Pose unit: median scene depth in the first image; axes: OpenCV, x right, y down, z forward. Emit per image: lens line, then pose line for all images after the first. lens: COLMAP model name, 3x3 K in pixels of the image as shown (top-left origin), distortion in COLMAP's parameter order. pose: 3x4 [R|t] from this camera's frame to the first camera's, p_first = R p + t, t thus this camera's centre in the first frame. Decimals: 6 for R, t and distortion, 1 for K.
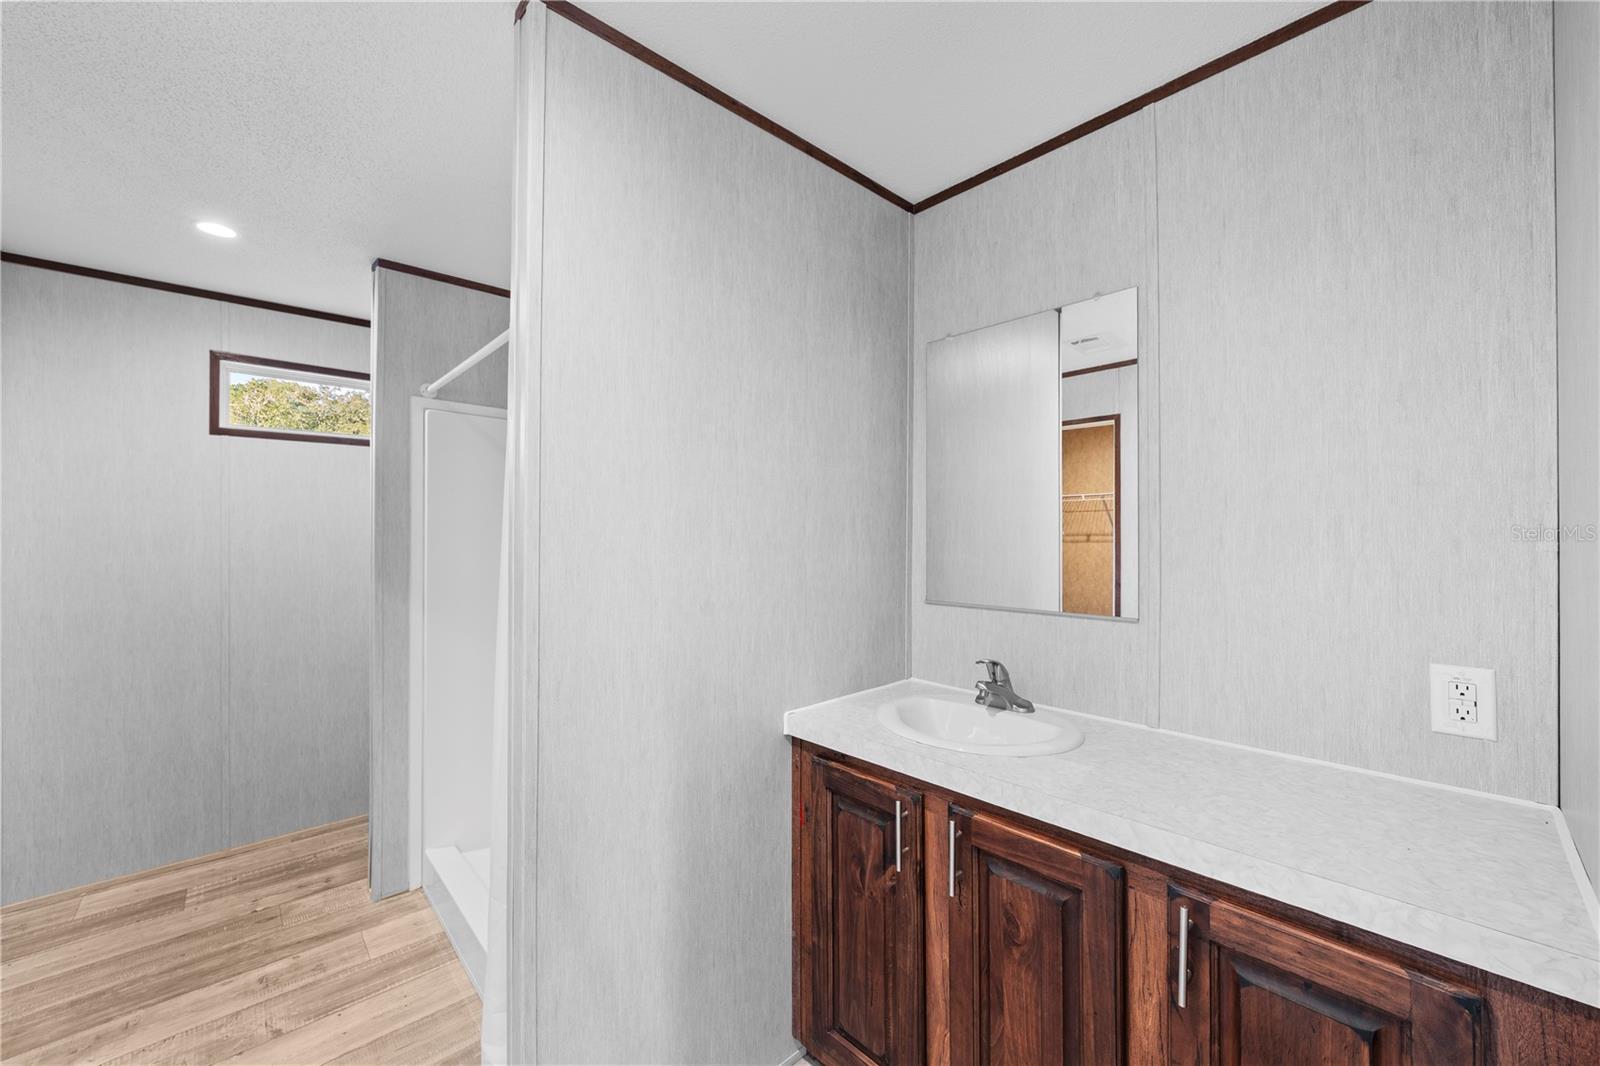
lens RADIAL K [[619.6, 0, 806.1], [0, 619.6, 534.0], [0, 0, 1]] dist [0.001374, 0.000690]
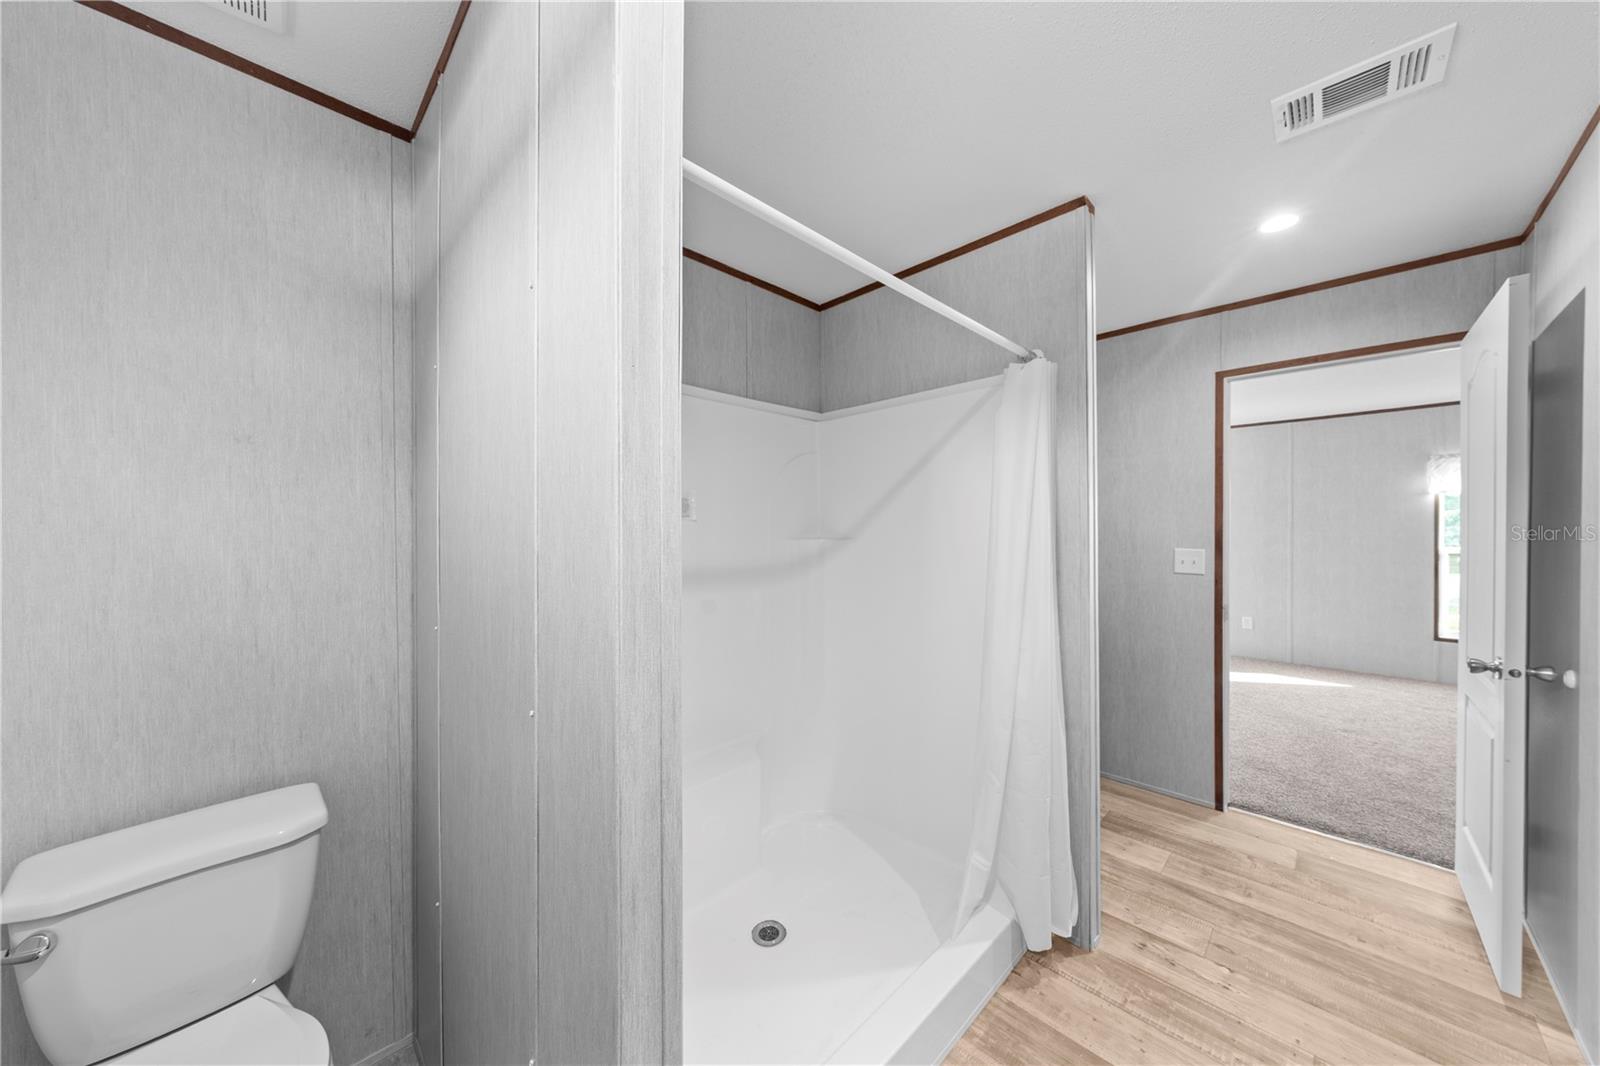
lens RADIAL K [[551.9, 0, 779.2], [0, 551.9, 529.7], [0, 0, 1]] dist [-0.000833, -0.000318]
pose [[-0.025347, 0.012910, 0.999595, -1.527419], [-0.010432, 0.999859, -0.013178, 0.024768], [-0.999624, -0.010761, -0.025209, 1.538512]]
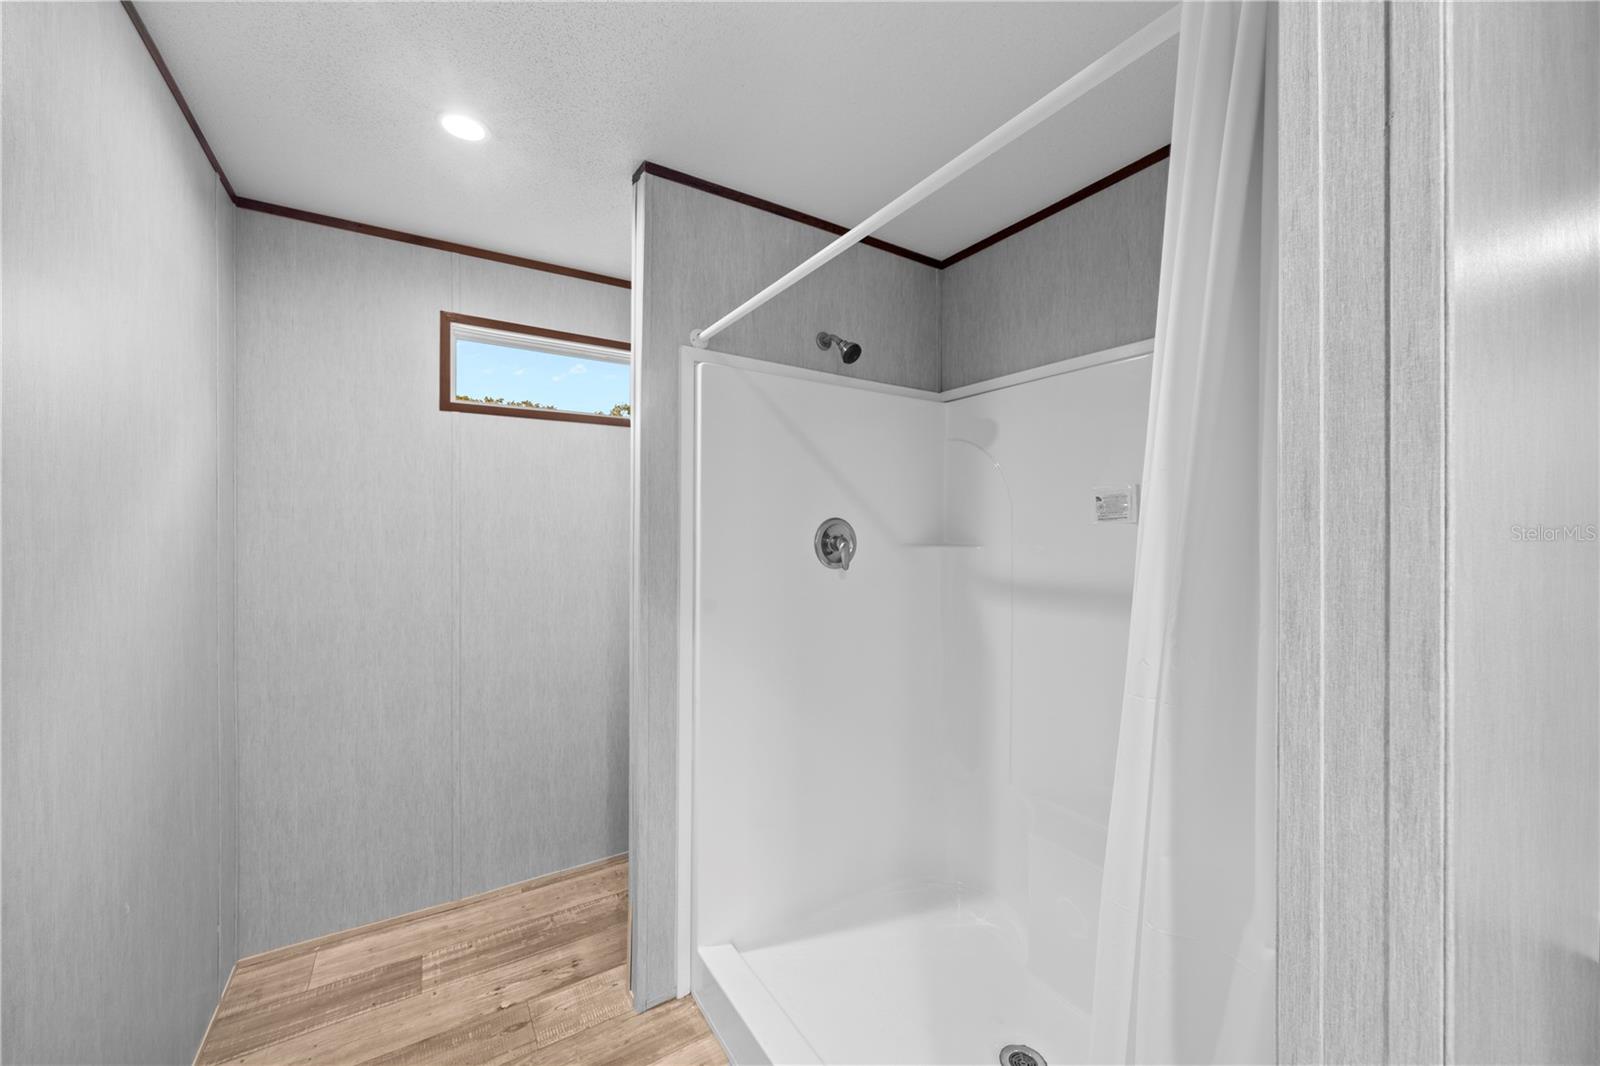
lens RADIAL K [[619.6, 0, 815.4], [0, 619.6, 533.1], [0, 0, 1]] dist [0.001374, 0.000690]
pose [[0.984000, 0.004505, -0.178112, -0.336841], [-0.003559, 0.999978, 0.005632, 0.001081], [0.178133, -0.004908, 0.983994, 0.283662]]
